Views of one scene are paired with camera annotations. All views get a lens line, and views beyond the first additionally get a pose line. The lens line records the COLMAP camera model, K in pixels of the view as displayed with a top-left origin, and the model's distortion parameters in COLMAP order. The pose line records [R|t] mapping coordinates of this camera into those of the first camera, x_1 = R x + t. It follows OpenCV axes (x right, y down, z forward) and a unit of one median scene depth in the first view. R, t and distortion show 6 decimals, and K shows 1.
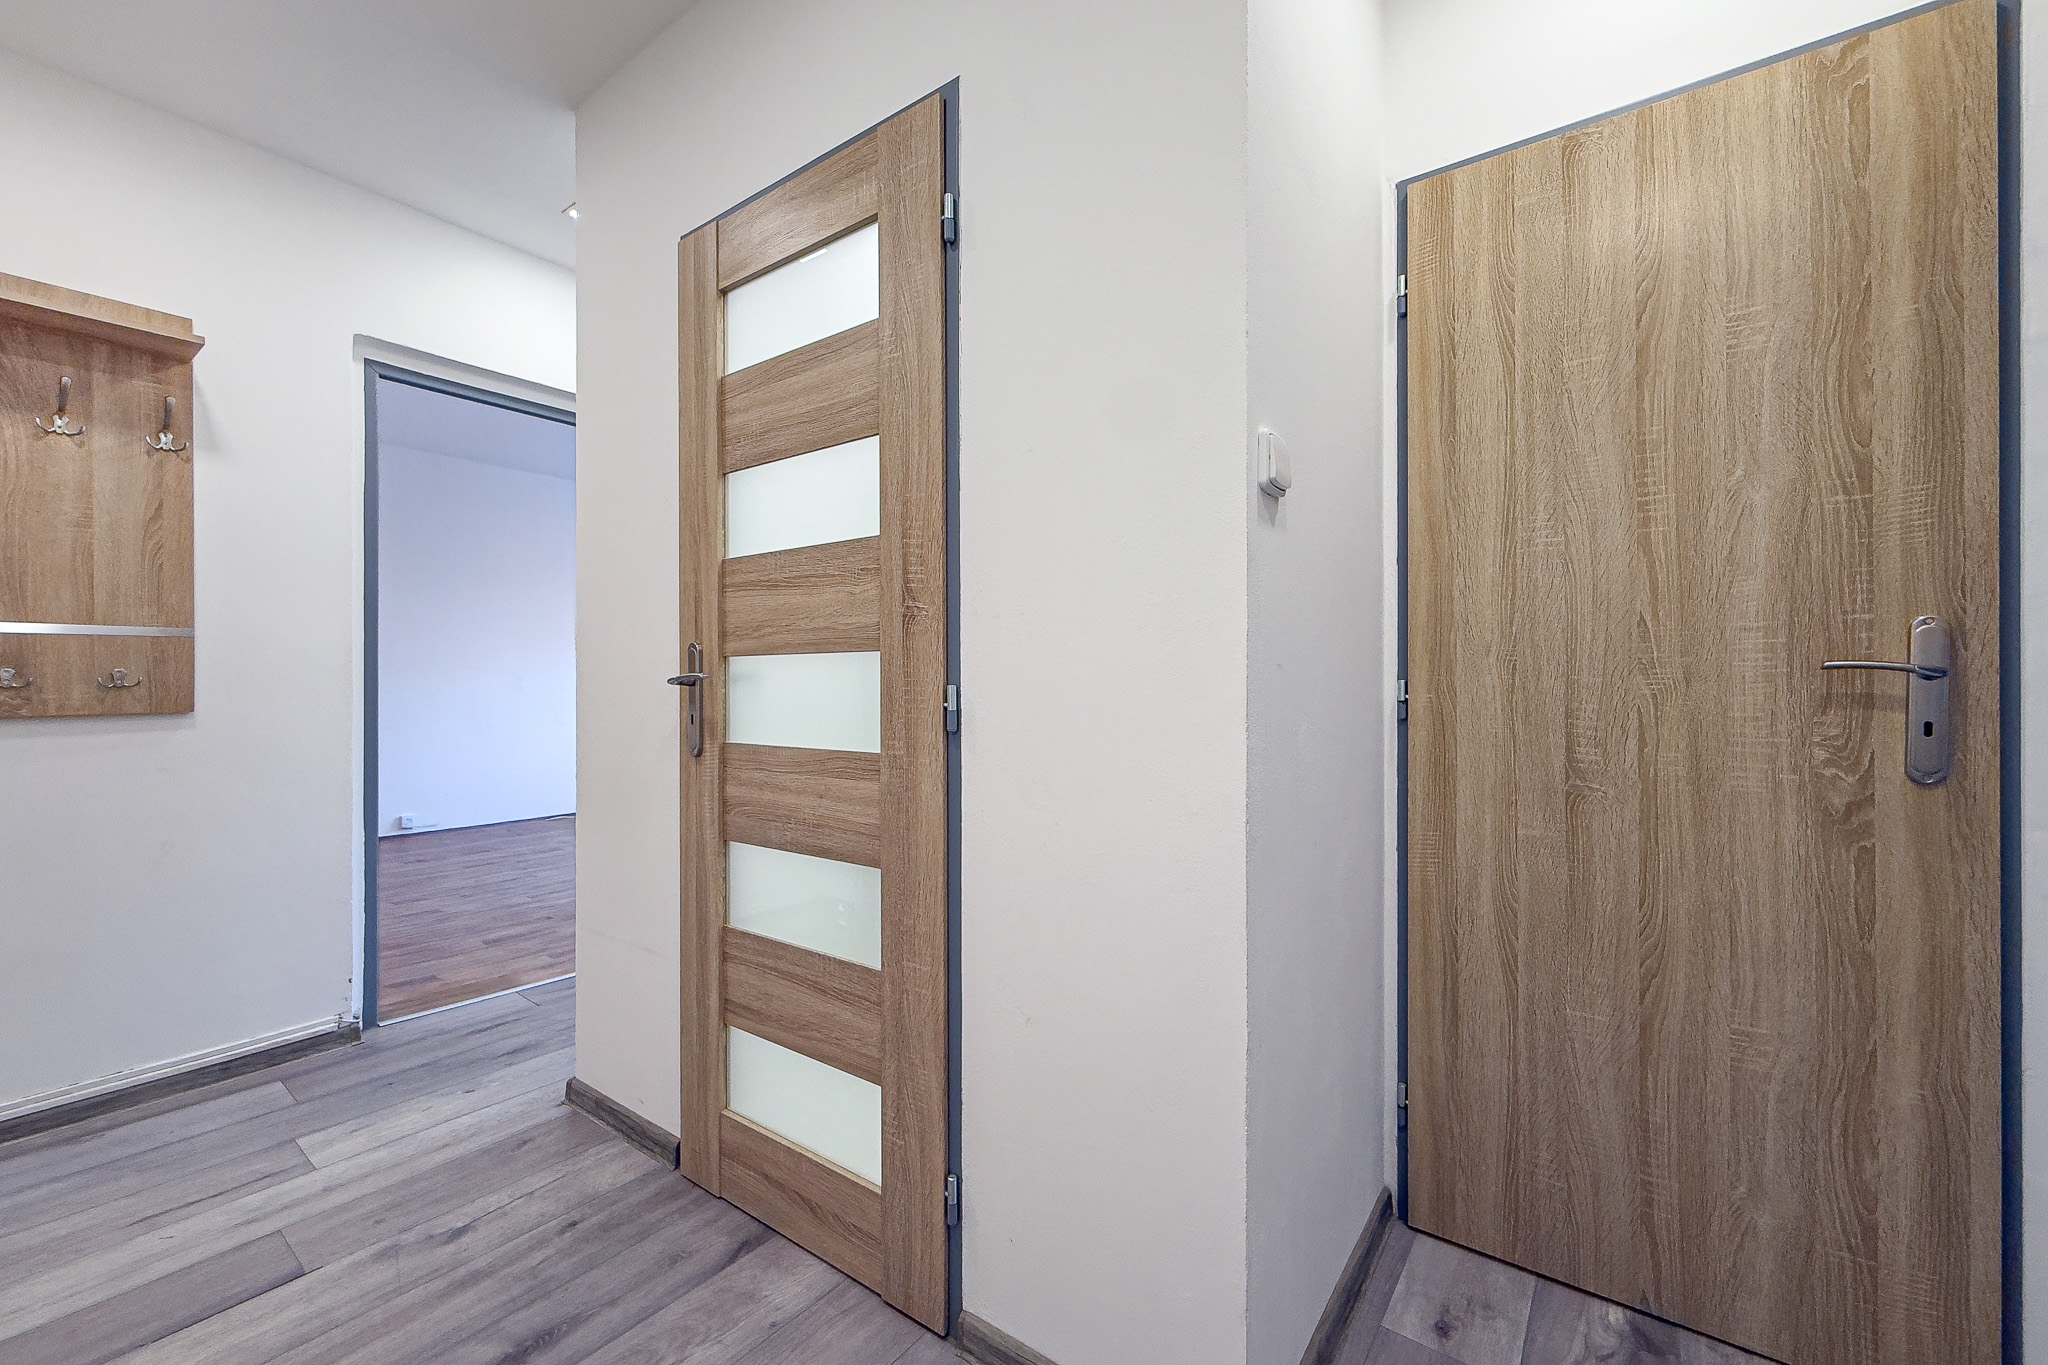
lens RADIAL K [[819.7, 0, 1027.7], [0, 819.7, 685.3], [0, 0, 1]] dist [0.001210, 0.000100]
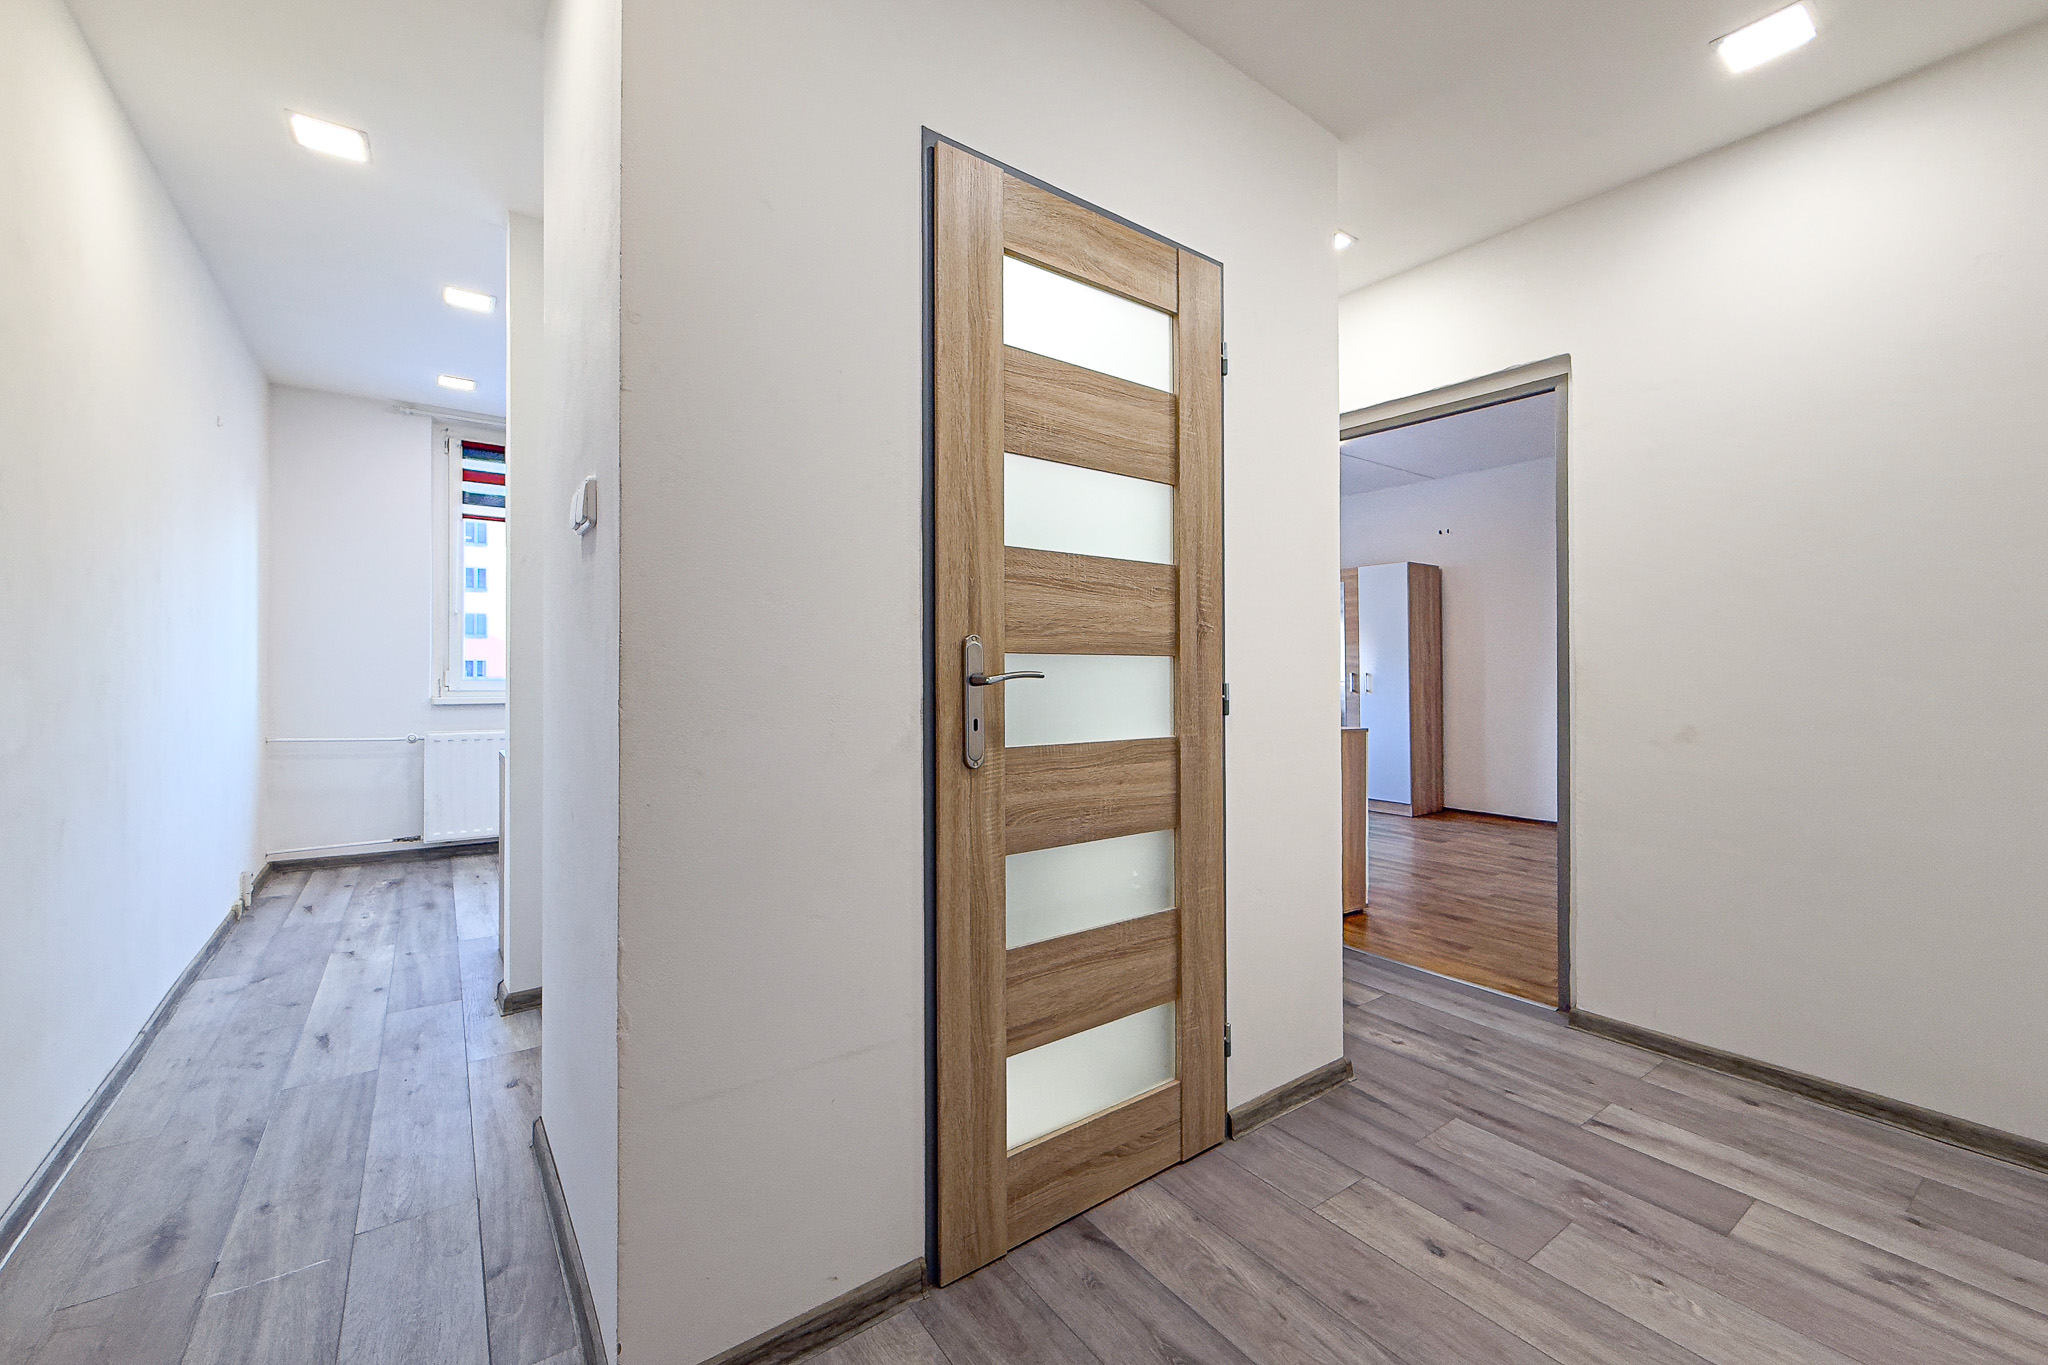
lens RADIAL K [[819.7, 0, 1027.9], [0, 819.7, 673.7], [0, 0, 1]] dist [0.001210, 0.000100]
pose [[0.296591, 0.004829, 0.954992, -1.335905], [0.000753, 0.999986, -0.005290, -0.007831], [-0.955004, 0.002288, 0.296583, 0.768535]]
